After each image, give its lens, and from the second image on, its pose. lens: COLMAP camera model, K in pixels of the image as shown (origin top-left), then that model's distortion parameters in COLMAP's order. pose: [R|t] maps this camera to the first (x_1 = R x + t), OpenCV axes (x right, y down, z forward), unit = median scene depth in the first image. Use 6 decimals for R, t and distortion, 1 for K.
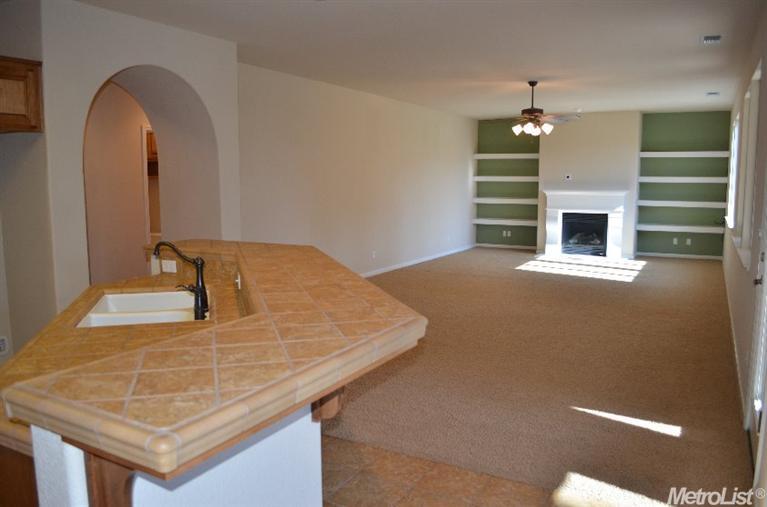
lens RADIAL K [[602.9, 0, 383.5], [0, 602.9, 253.5], [0, 0, 1]] dist [-0.079542, 0.008216]
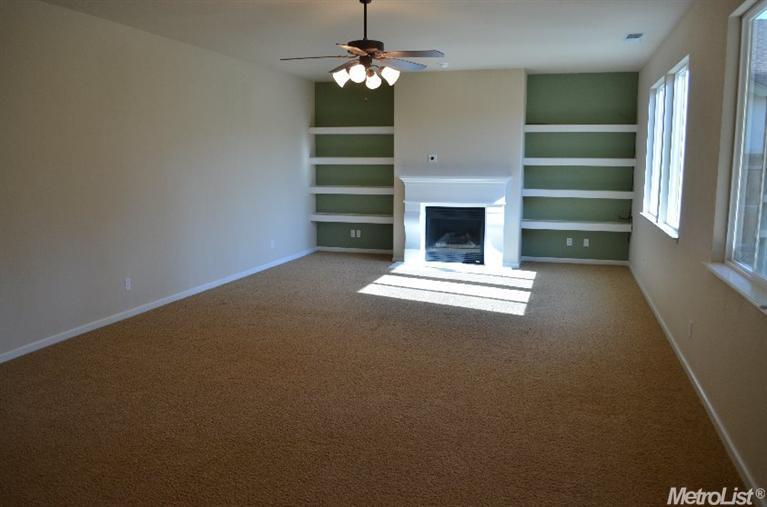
lens RADIAL K [[602.9, 0, 383.5], [0, 602.9, 253.5], [0, 0, 1]] dist [-0.079542, 0.008216]
pose [[0.978946, -0.027580, 0.202246, 0.096418], [0.021724, 0.999280, 0.031119, -0.034967], [-0.202959, -0.026070, 0.978840, 0.281860]]
